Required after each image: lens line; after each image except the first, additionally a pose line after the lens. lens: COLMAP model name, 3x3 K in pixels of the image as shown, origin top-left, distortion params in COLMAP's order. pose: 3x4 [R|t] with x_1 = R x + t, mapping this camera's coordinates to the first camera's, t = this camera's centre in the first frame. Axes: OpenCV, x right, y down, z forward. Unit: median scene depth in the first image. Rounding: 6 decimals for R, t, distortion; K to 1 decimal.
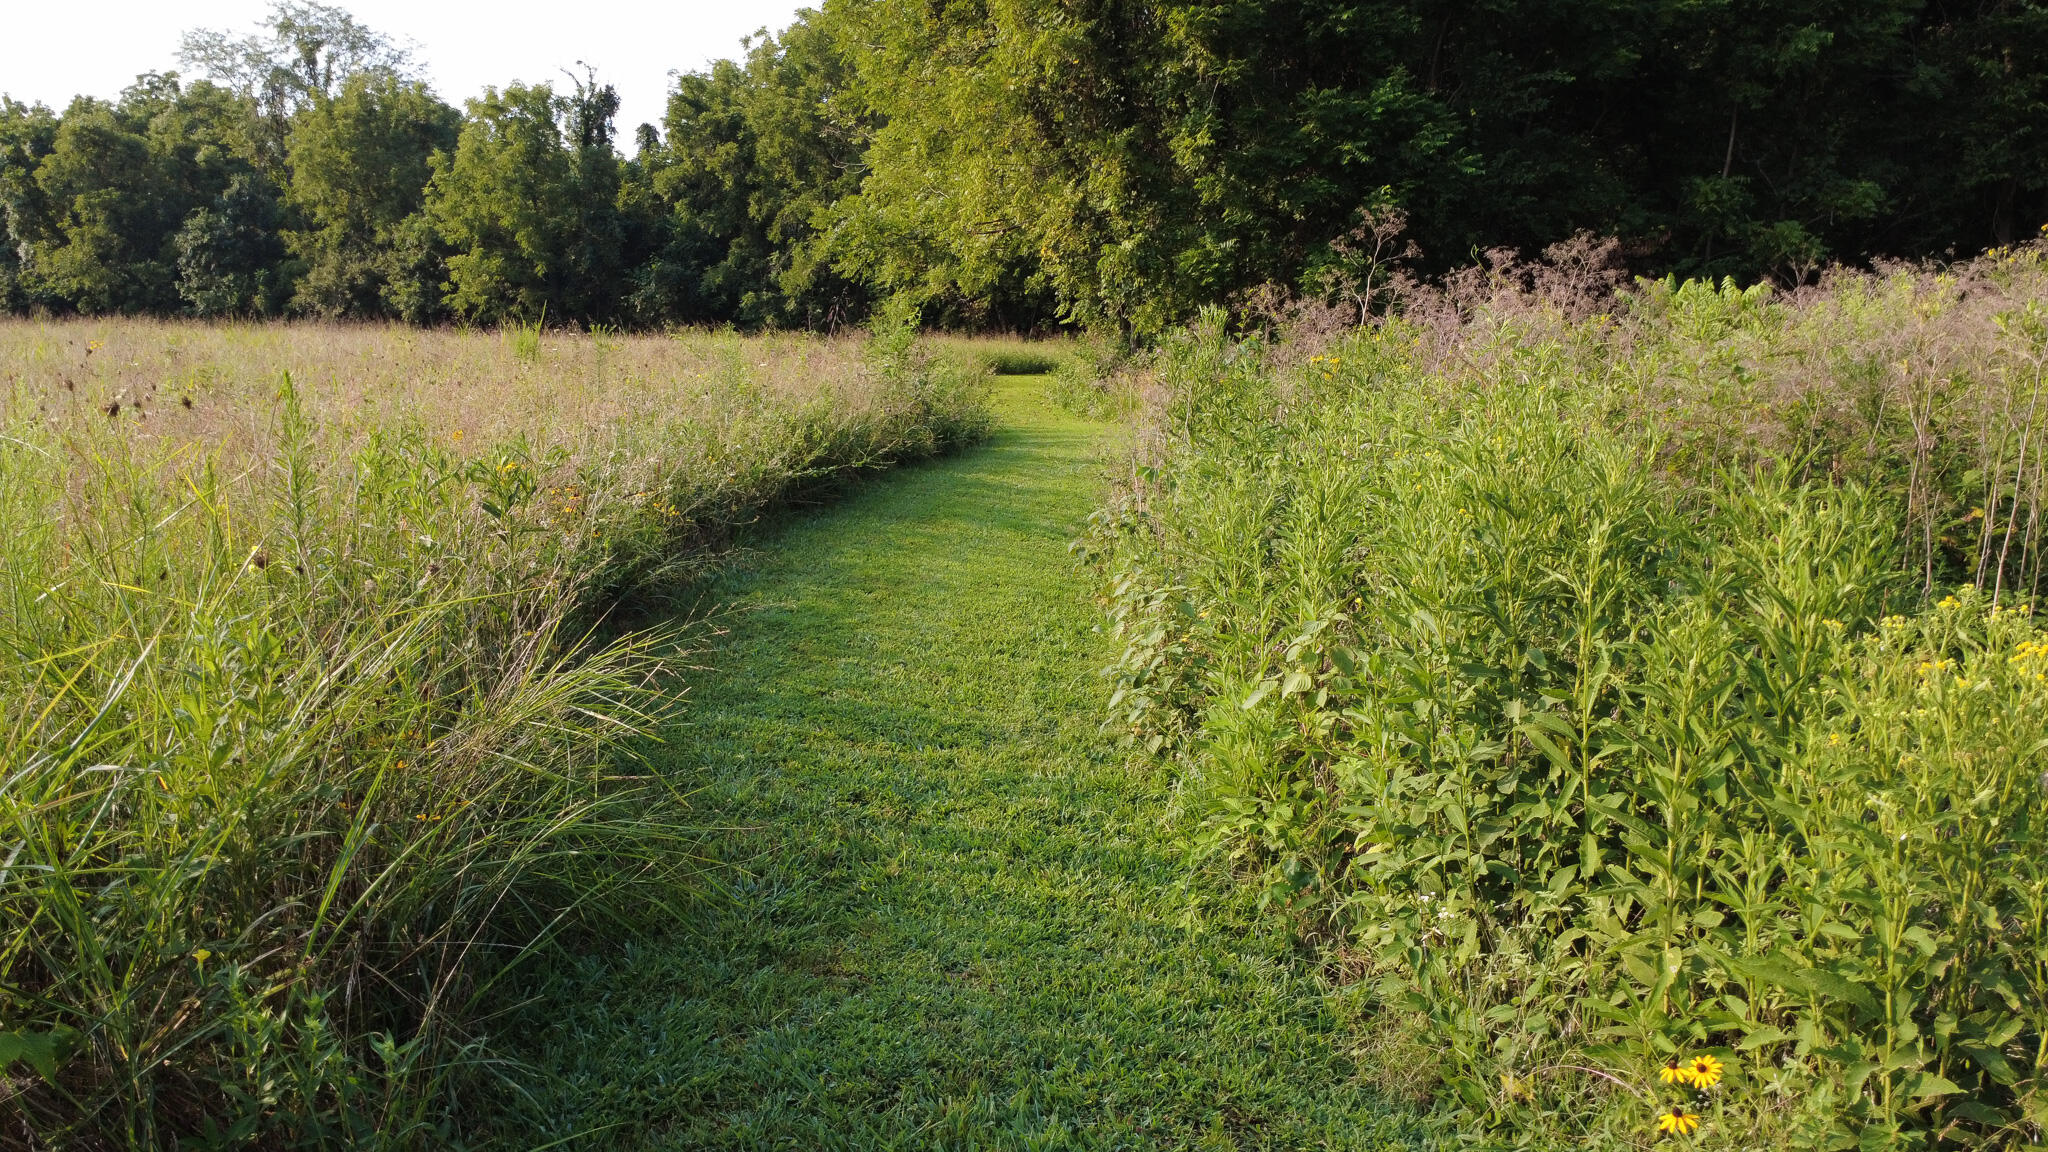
lens RADIAL K [[1533.0, 0, 1026.8], [0, 1533.0, 578.6], [0, 0, 1]] dist [0.004917, -0.005635]
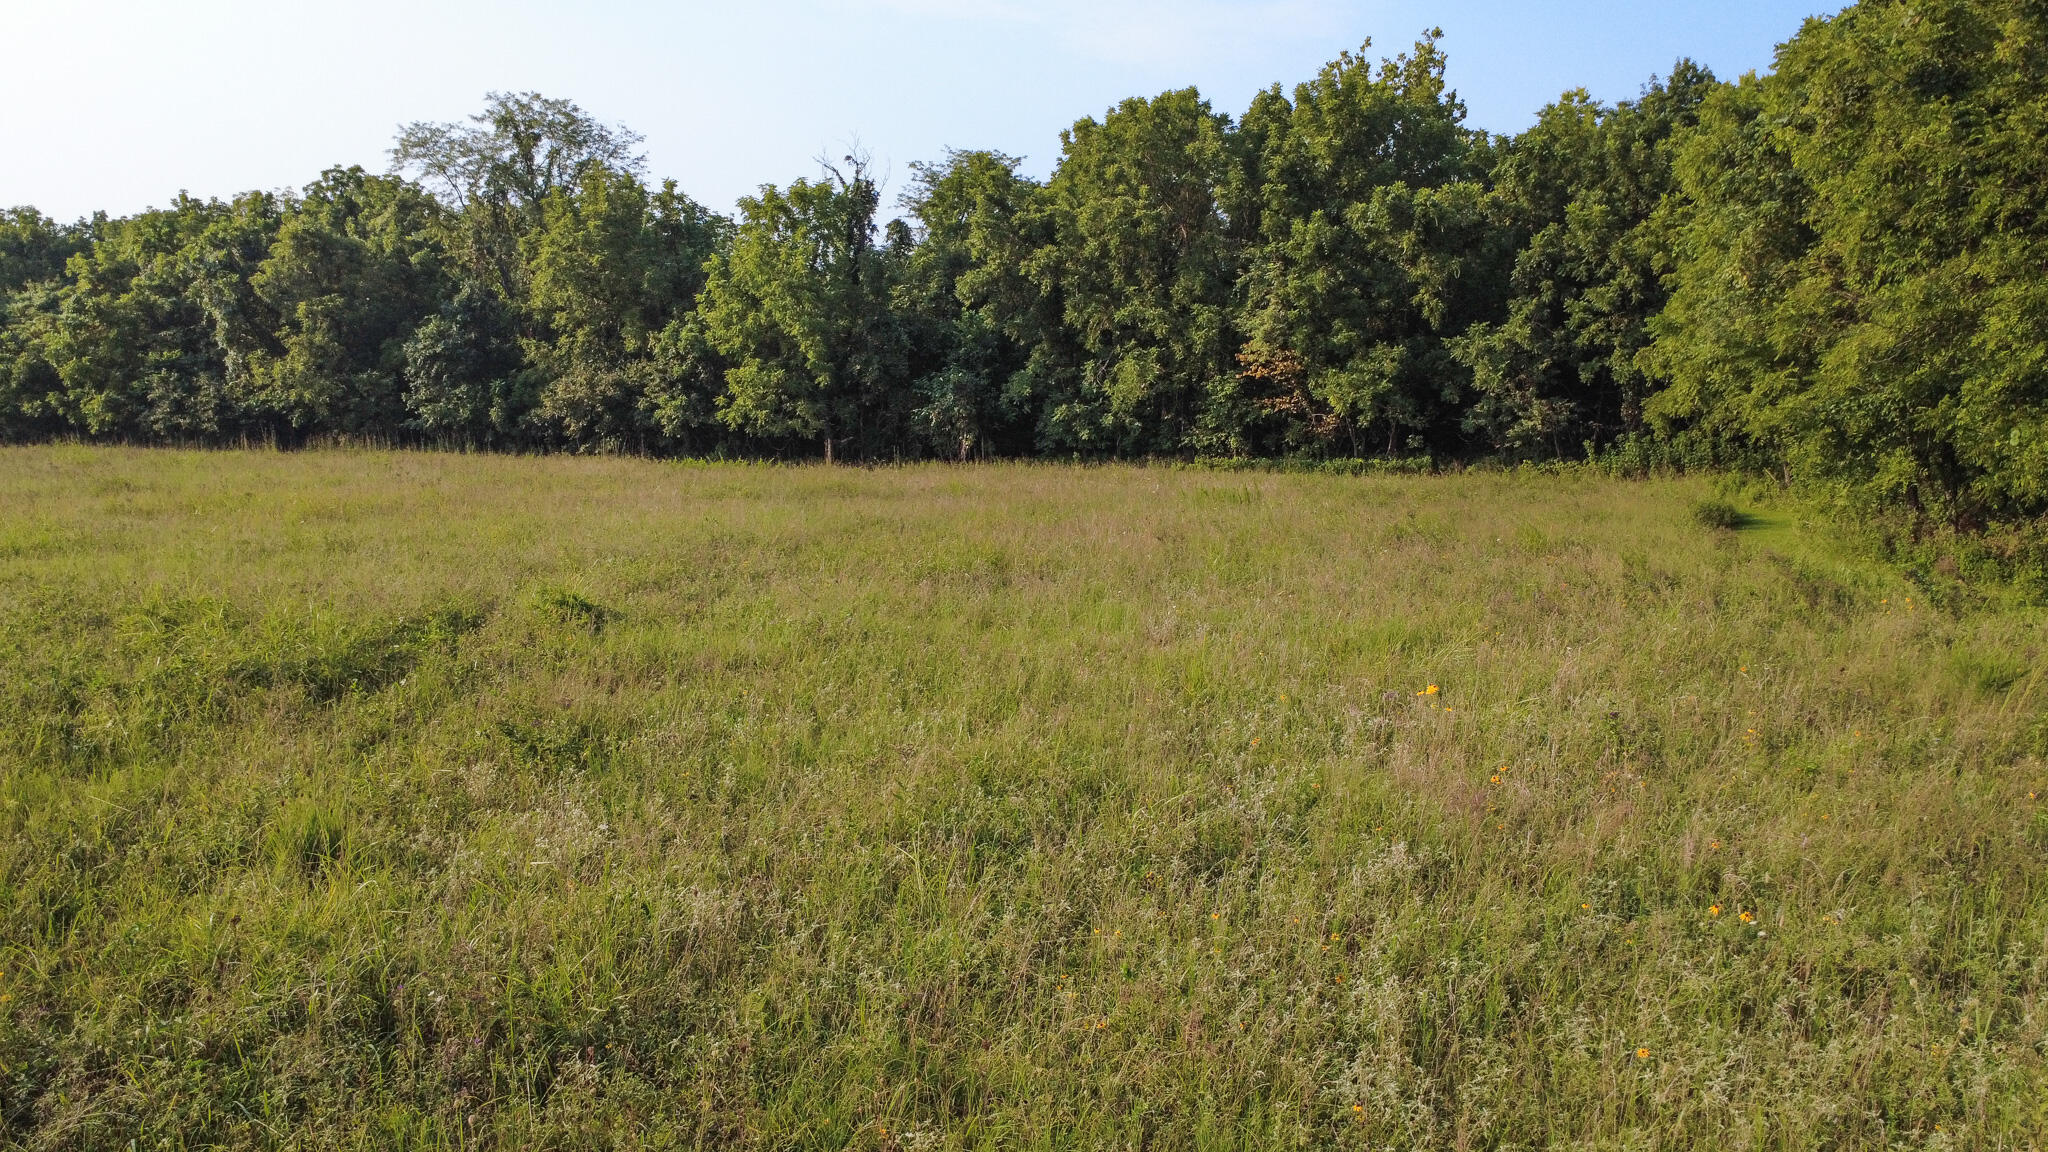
lens RADIAL K [[1533.0, 0, 1026.8], [0, 1533.0, 578.6], [0, 0, 1]] dist [0.004917, -0.005635]
pose [[0.999948, -0.009906, -0.002511, -0.397785], [0.009795, 0.999111, -0.041011, -0.089052], [0.002915, 0.040984, 0.999156, 0.168404]]
